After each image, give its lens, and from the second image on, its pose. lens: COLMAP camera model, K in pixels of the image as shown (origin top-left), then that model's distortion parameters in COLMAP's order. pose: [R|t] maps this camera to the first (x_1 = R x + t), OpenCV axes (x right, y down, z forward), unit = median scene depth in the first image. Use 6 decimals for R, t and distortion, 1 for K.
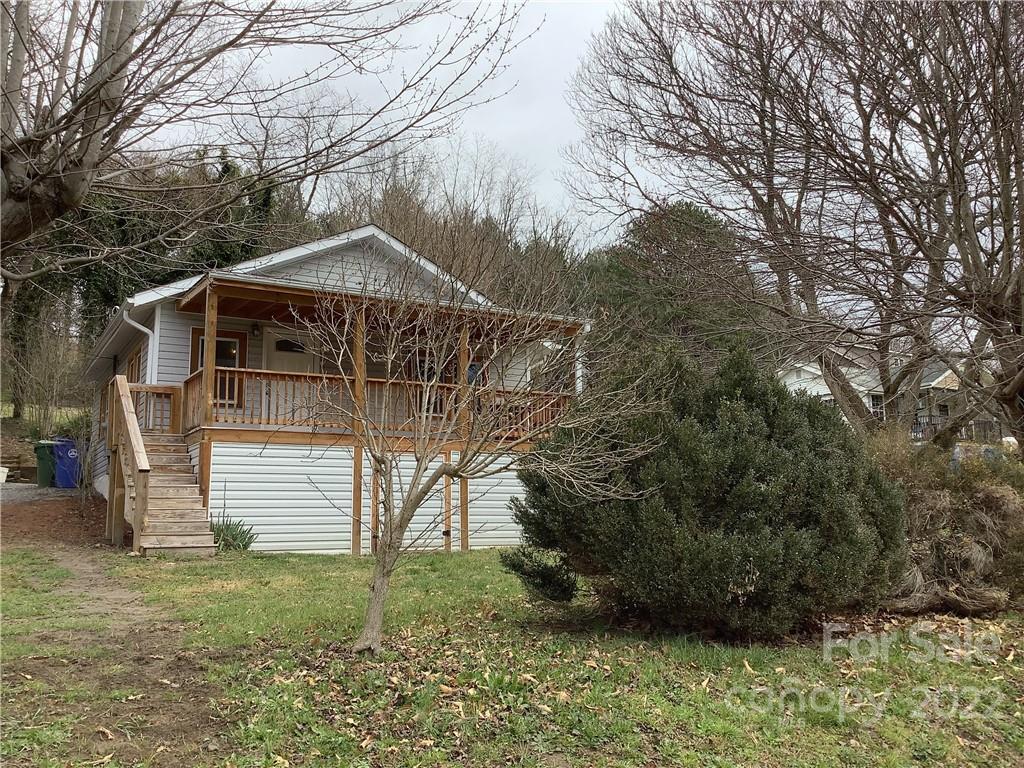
lens RADIAL K [[929.2, 0, 515.5], [0, 929.2, 383.3], [0, 0, 1]] dist [0.019845, 0.000000]
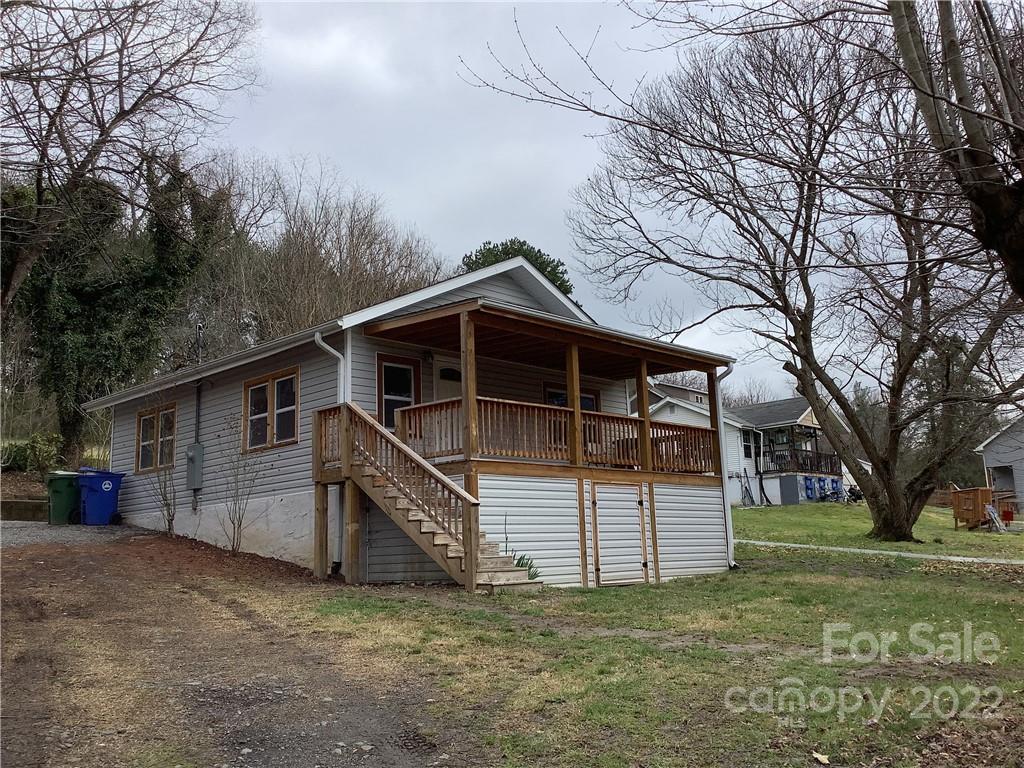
lens RADIAL K [[929.2, 0, 509.5], [0, 929.2, 382.3], [0, 0, 1]] dist [0.019845, 0.000000]
pose [[0.965914, 0.028558, 0.257283, -0.483559], [-0.019729, 0.999127, -0.036833, 0.002521], [-0.258110, 0.030502, 0.965634, 0.050966]]
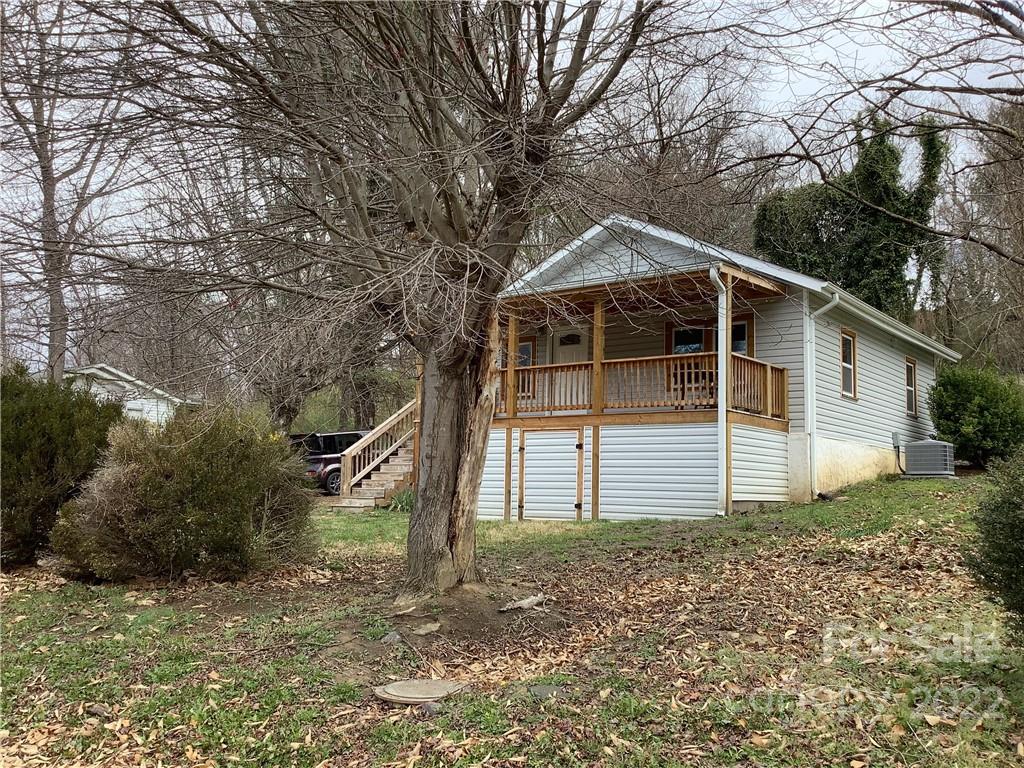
lens RADIAL K [[929.2, 0, 513.0], [0, 929.2, 385.3], [0, 0, 1]] dist [0.019845, 0.000000]
pose [[0.368229, -0.086971, -0.925658, 0.874303], [0.119484, 0.991786, -0.045653, 0.065612], [0.922025, -0.093790, 0.375596, 0.552352]]
